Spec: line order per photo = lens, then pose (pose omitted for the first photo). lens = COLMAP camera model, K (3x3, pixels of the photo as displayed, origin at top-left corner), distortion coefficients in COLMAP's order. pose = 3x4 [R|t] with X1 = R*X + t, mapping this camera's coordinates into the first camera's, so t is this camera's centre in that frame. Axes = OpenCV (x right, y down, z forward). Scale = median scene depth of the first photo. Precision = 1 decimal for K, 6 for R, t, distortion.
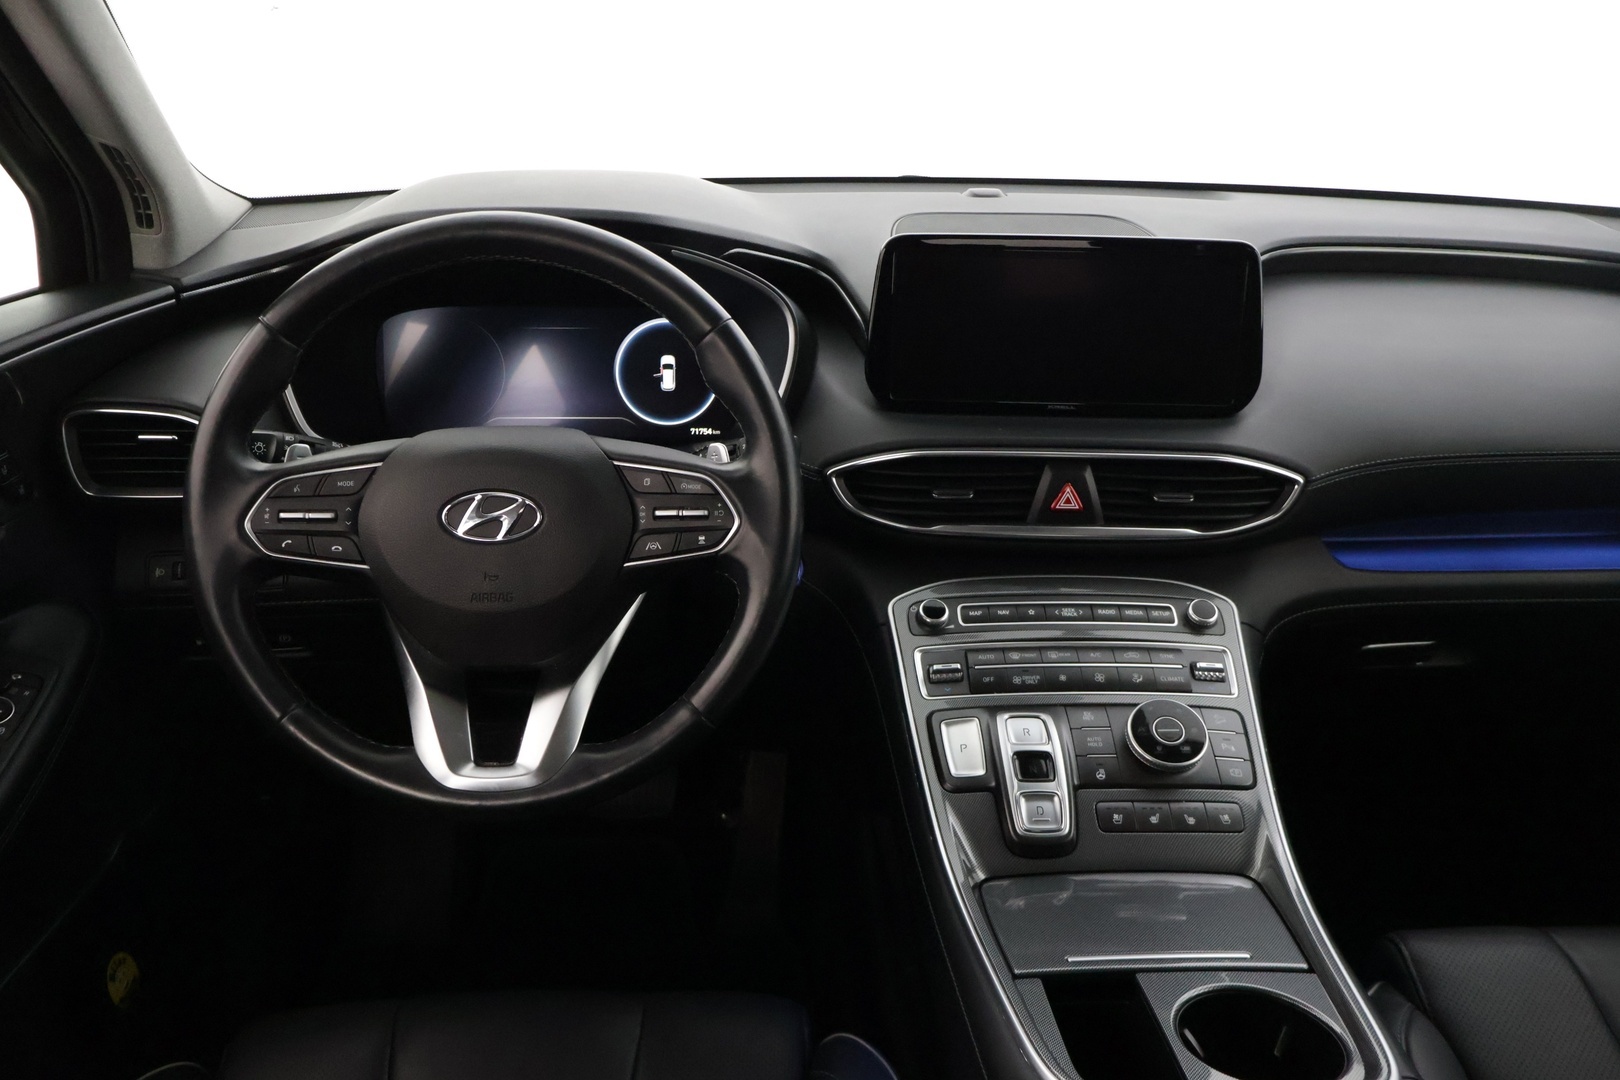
lens RADIAL K [[1364.7, 0, 810.0], [0, 1364.7, 540.0], [0, 0, 1]] dist [0.004736, -0.007102]
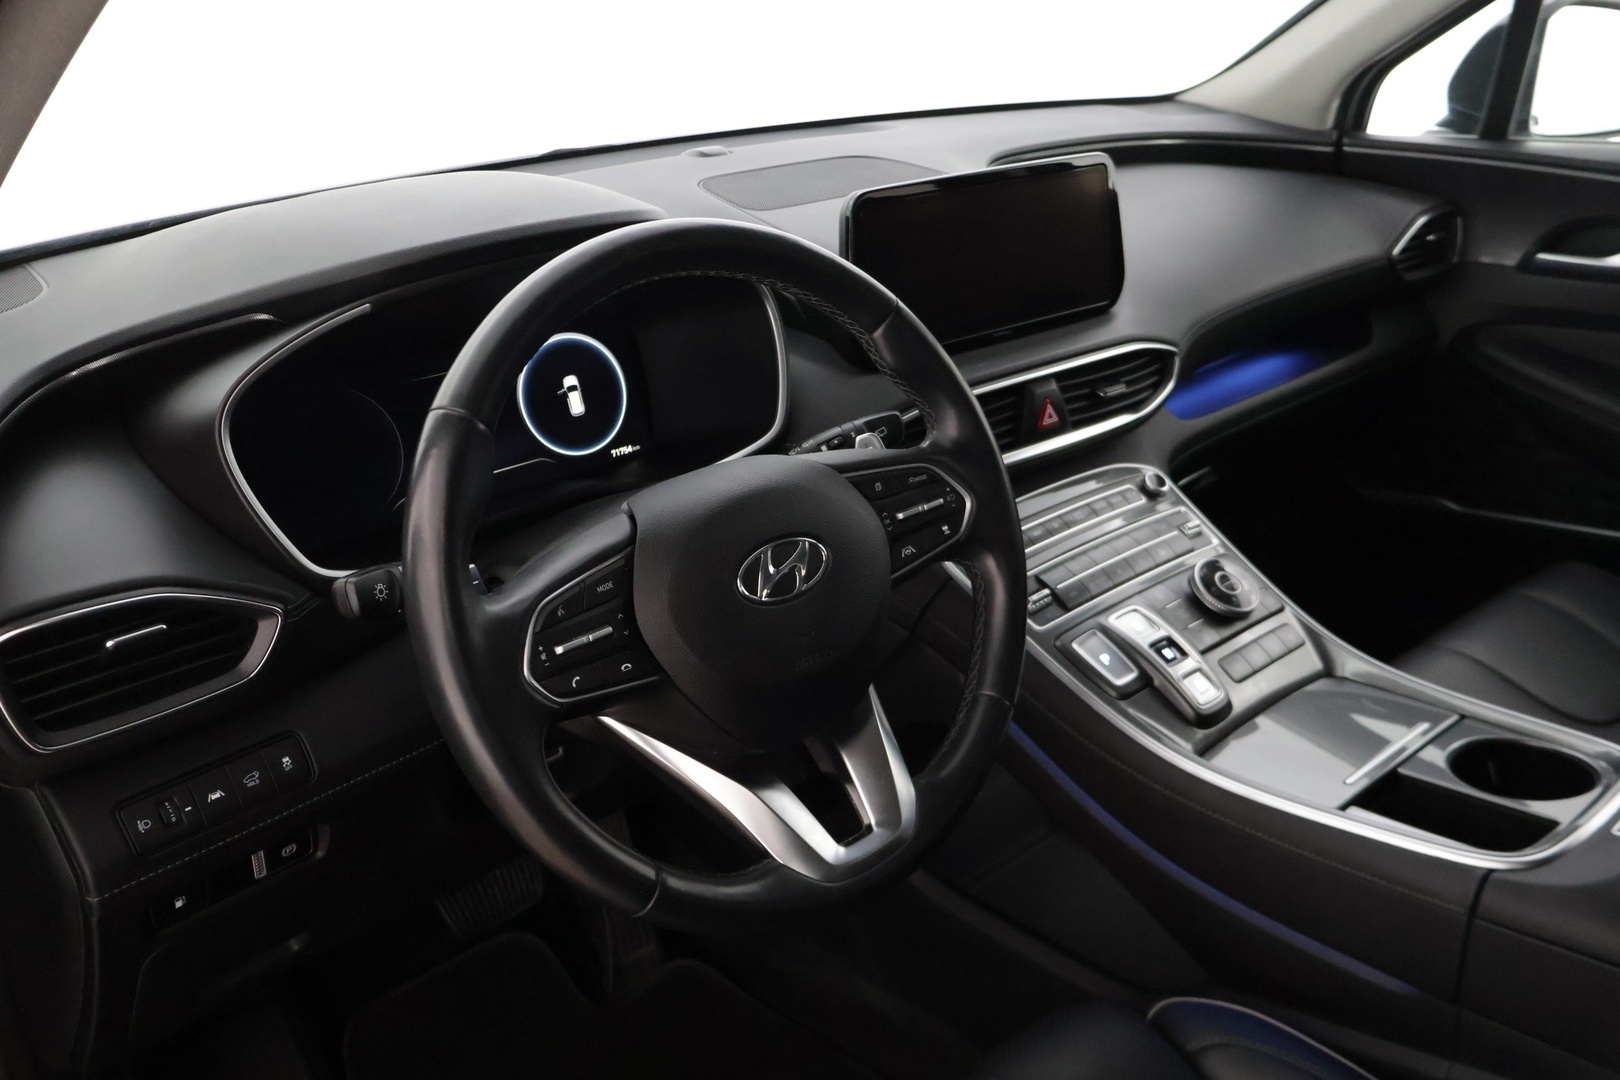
lens RADIAL K [[1364.7, 0, 810.0], [0, 1364.7, 540.0], [0, 0, 1]] dist [0.004736, -0.007102]
pose [[0.782898, -0.284763, 0.553155, -0.631764], [0.270113, 0.956512, 0.110112, -0.114353], [-0.560455, 0.063208, 0.825769, 0.256926]]
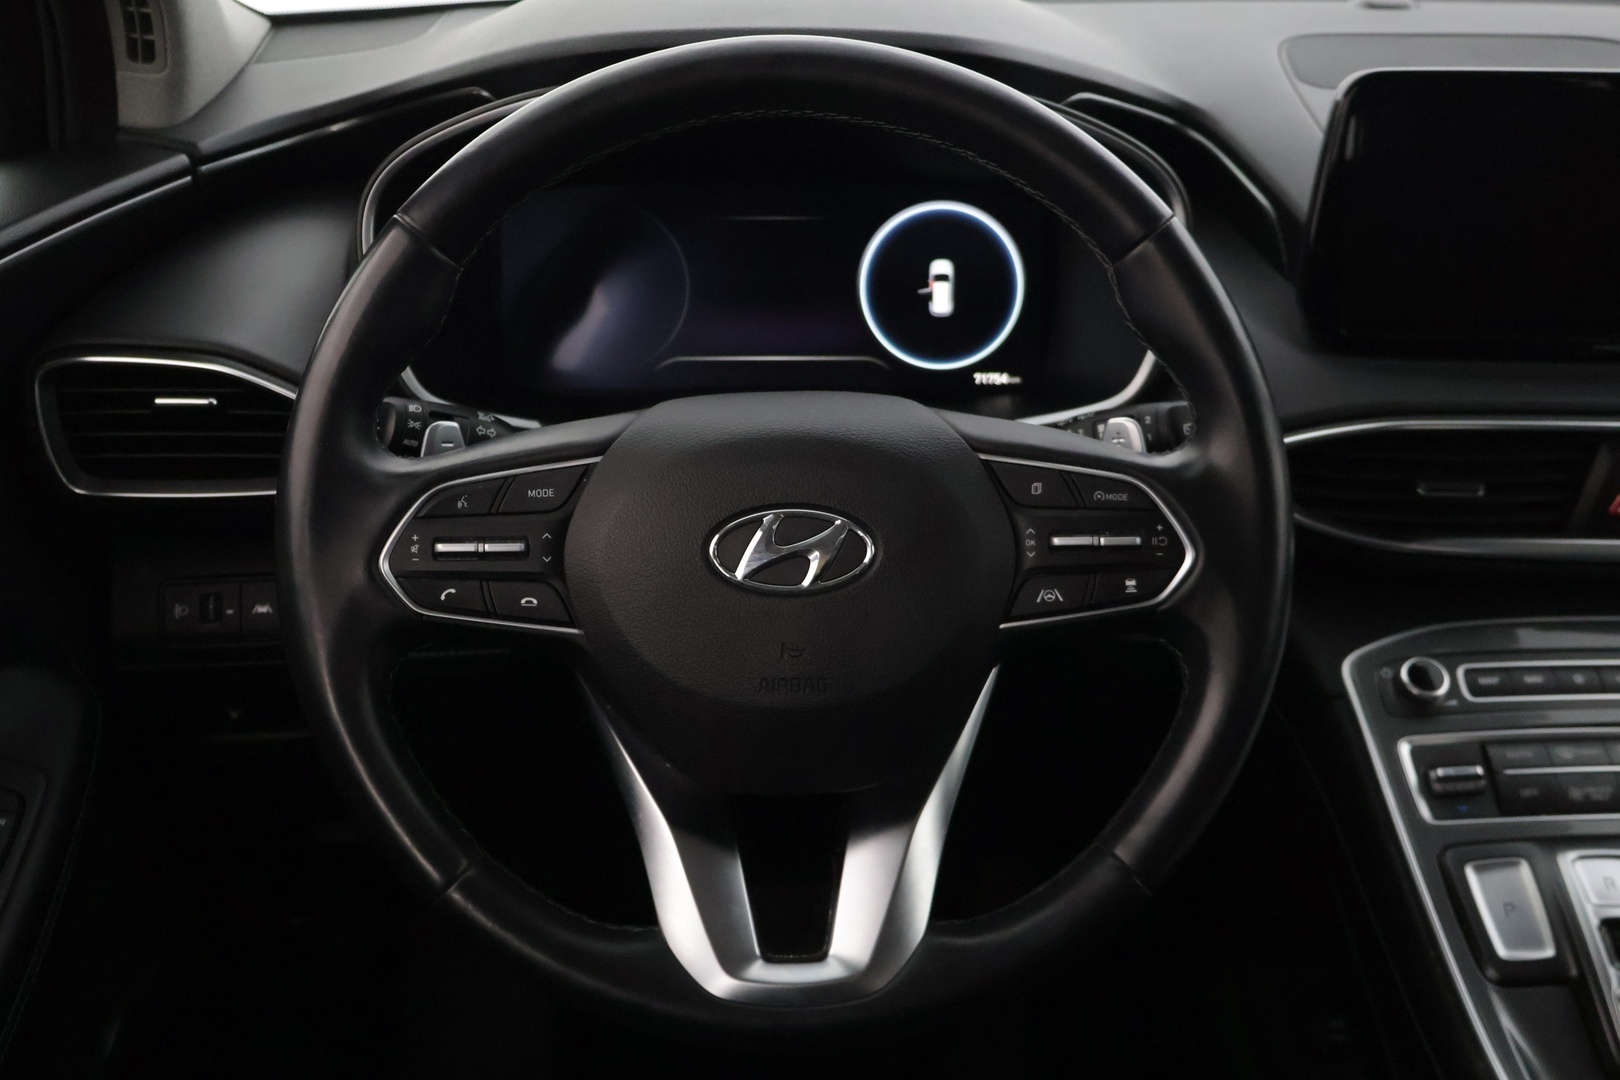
lens RADIAL K [[1778.3, 0, 832.3], [0, 1778.3, 534.1], [0, 0, 1]] dist [-0.002292, 0.005100]
pose [[0.999992, -0.000519, -0.003950, -0.194367], [0.000673, 0.999244, 0.038875, -0.049943], [0.003926, -0.038877, 0.999236, 0.202327]]
